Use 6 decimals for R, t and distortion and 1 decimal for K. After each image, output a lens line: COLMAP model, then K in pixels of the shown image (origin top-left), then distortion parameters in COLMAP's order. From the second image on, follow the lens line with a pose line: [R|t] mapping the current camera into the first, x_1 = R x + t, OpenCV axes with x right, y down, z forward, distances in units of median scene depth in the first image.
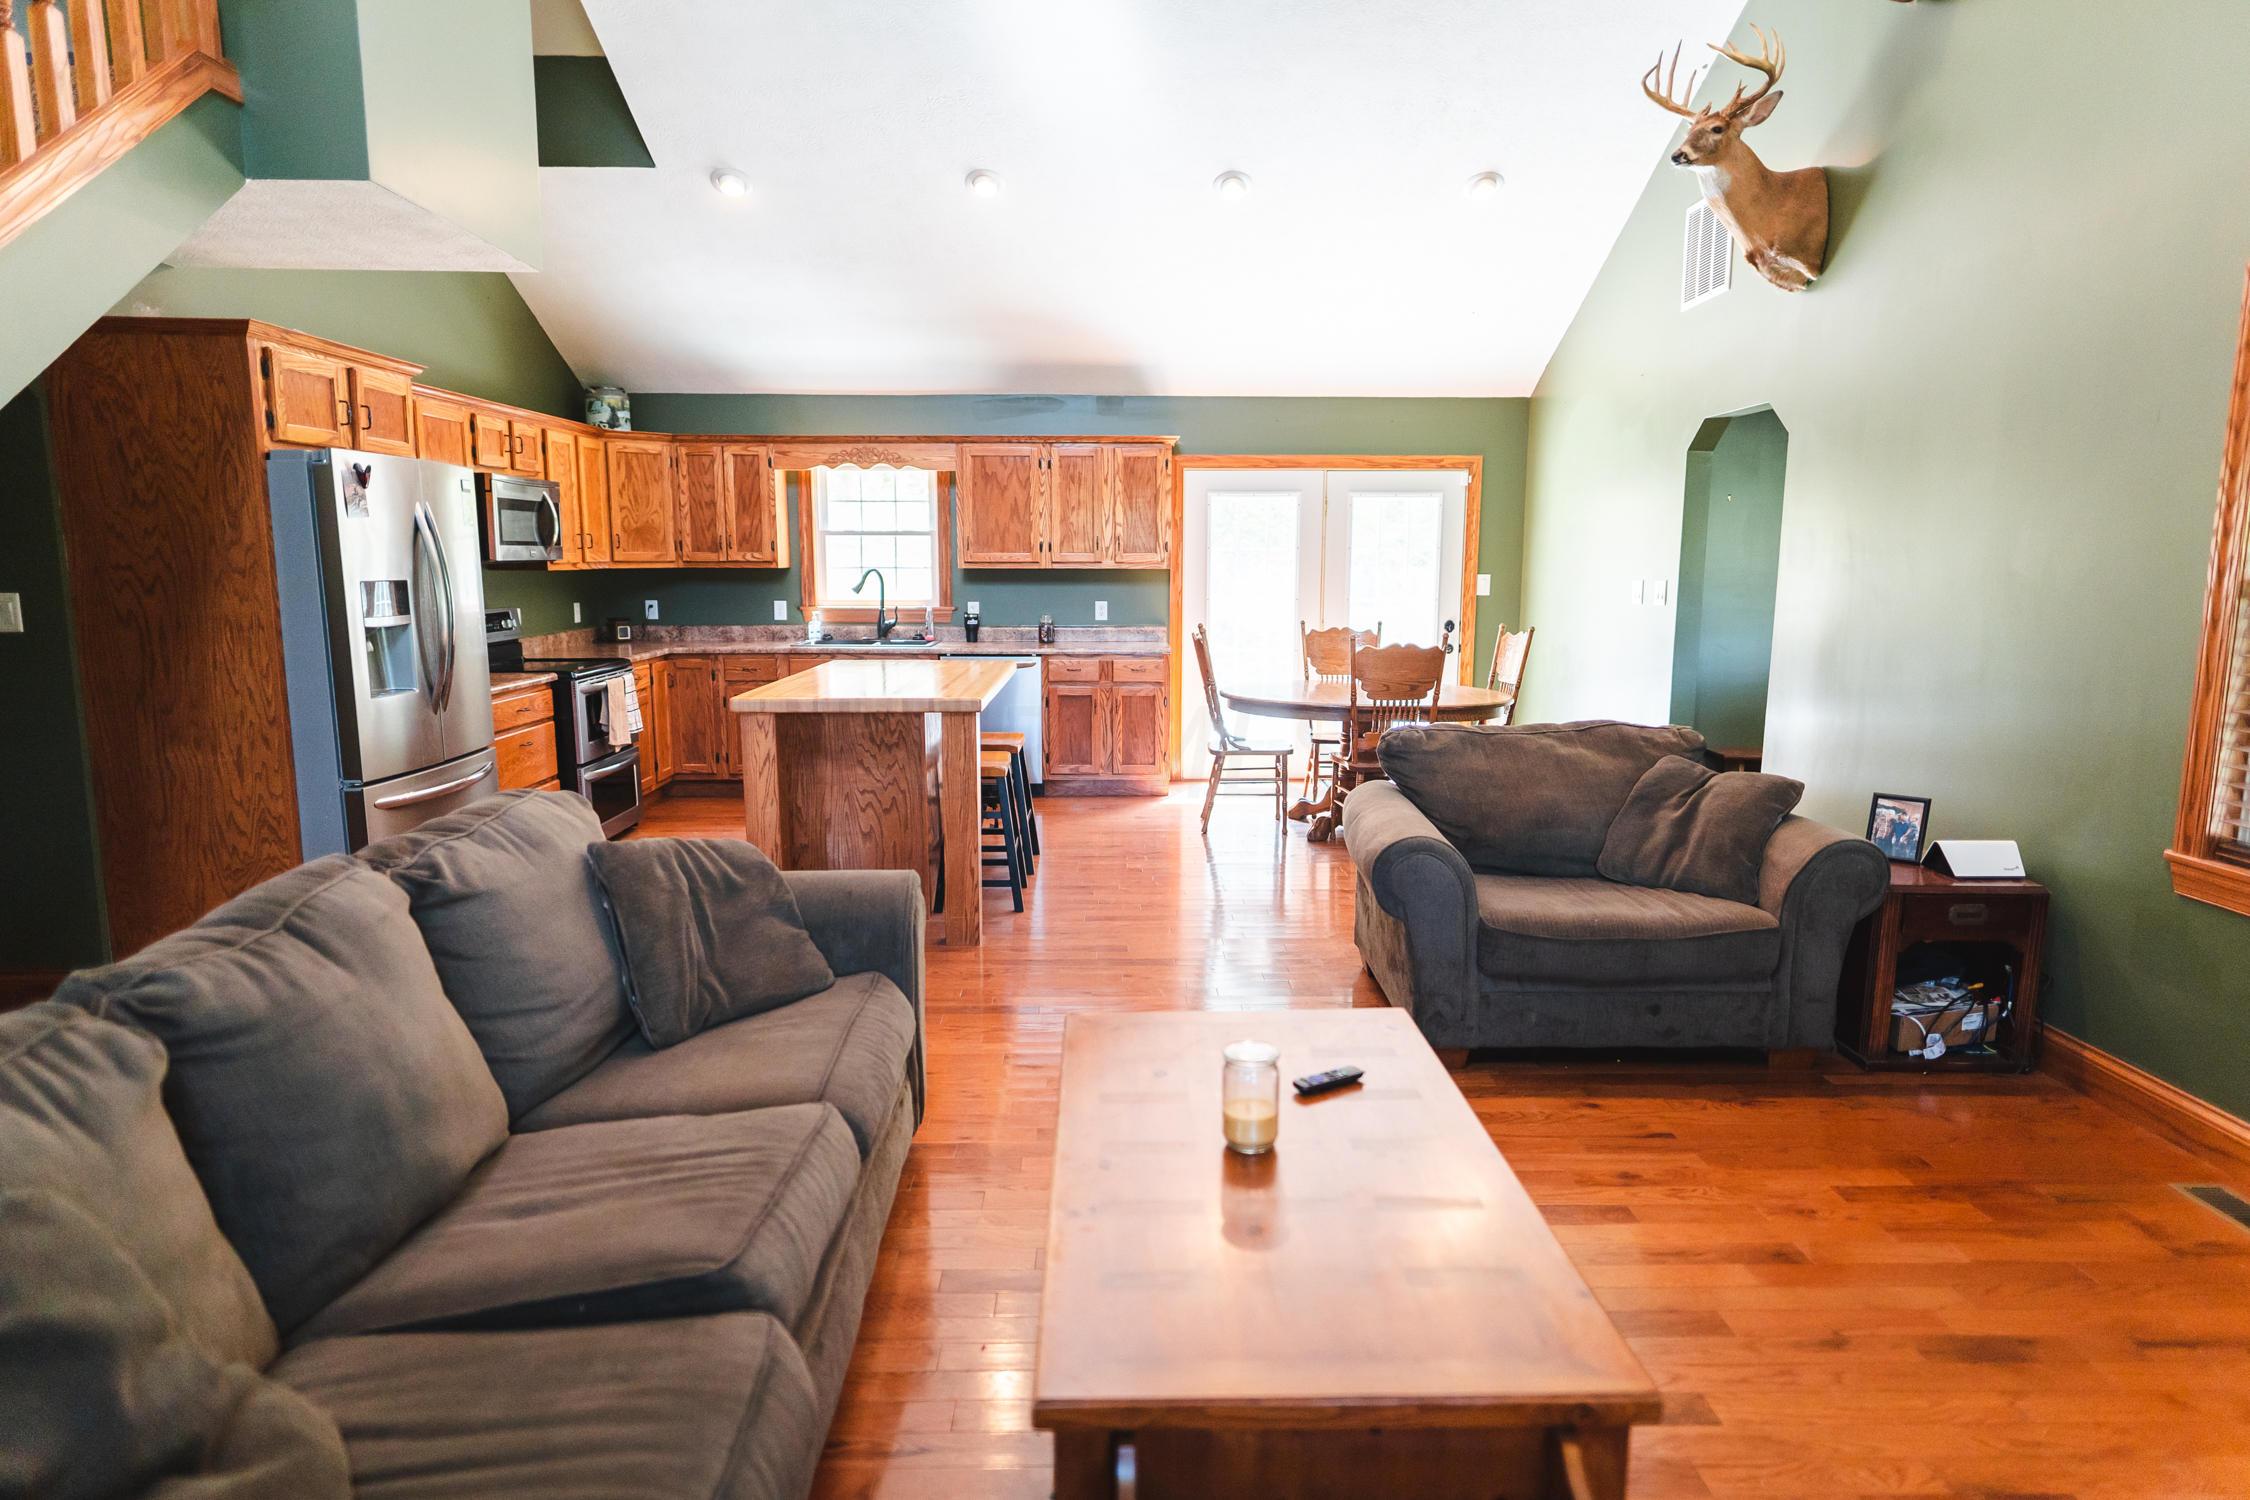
lens RADIAL K [[1302.7, 0, 1120.2], [0, 1302.7, 769.1], [0, 0, 1]] dist [0.004385, 0.001288]
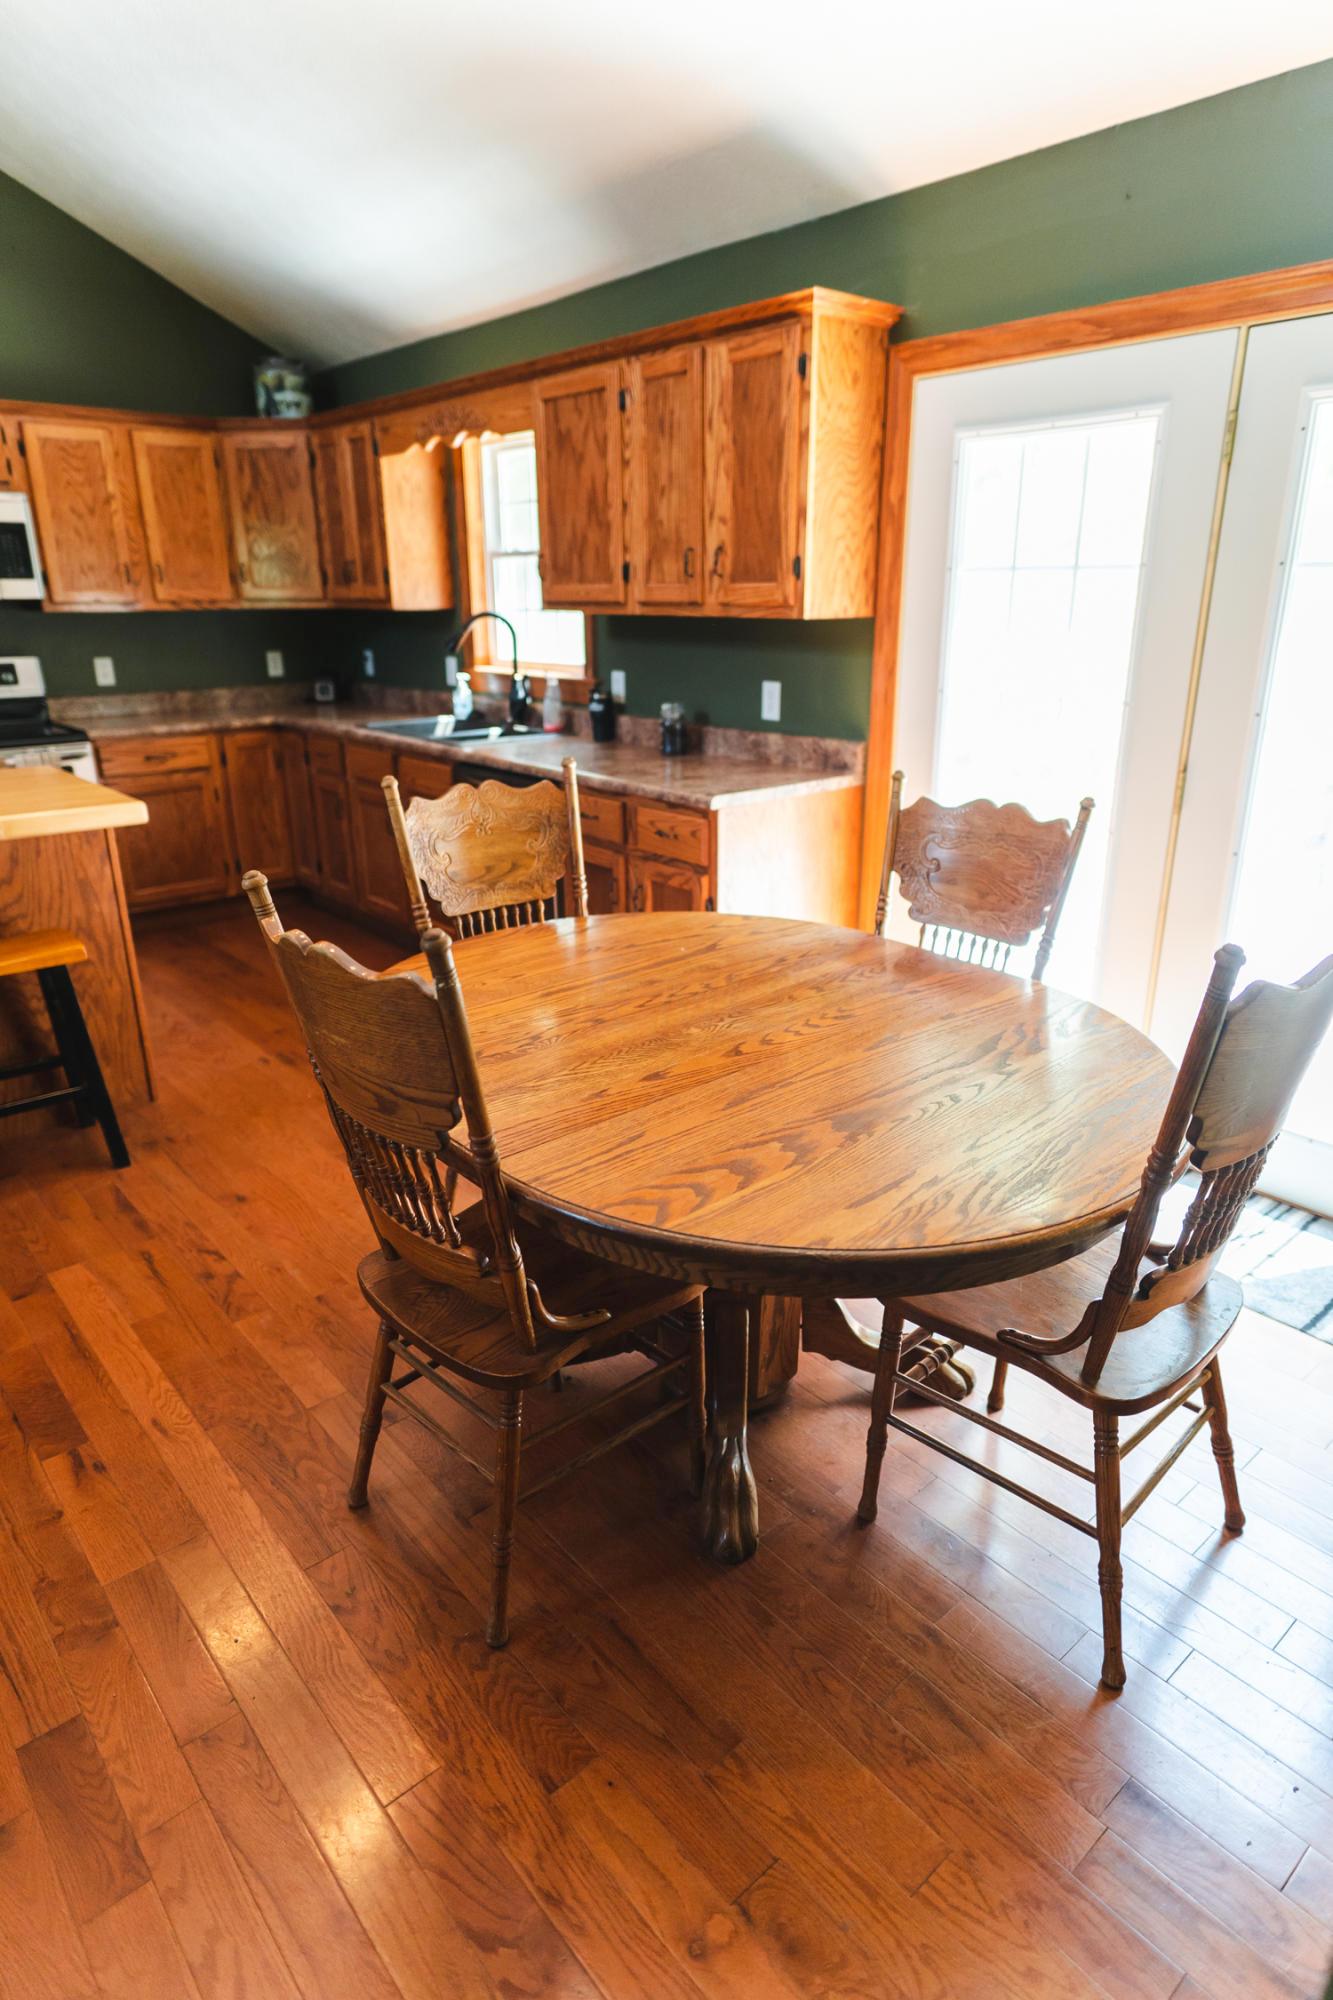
lens RADIAL K [[1157.9, 0, 666.5], [0, 1157.9, 1000.0], [0, 0, 1]] dist [0.004385, 0.001288]
pose [[0.653025, 0.248657, -0.715352, 0.331779], [-0.115784, 0.966238, 0.230169, -0.113549], [0.748433, -0.067479, 0.659768, 0.693349]]
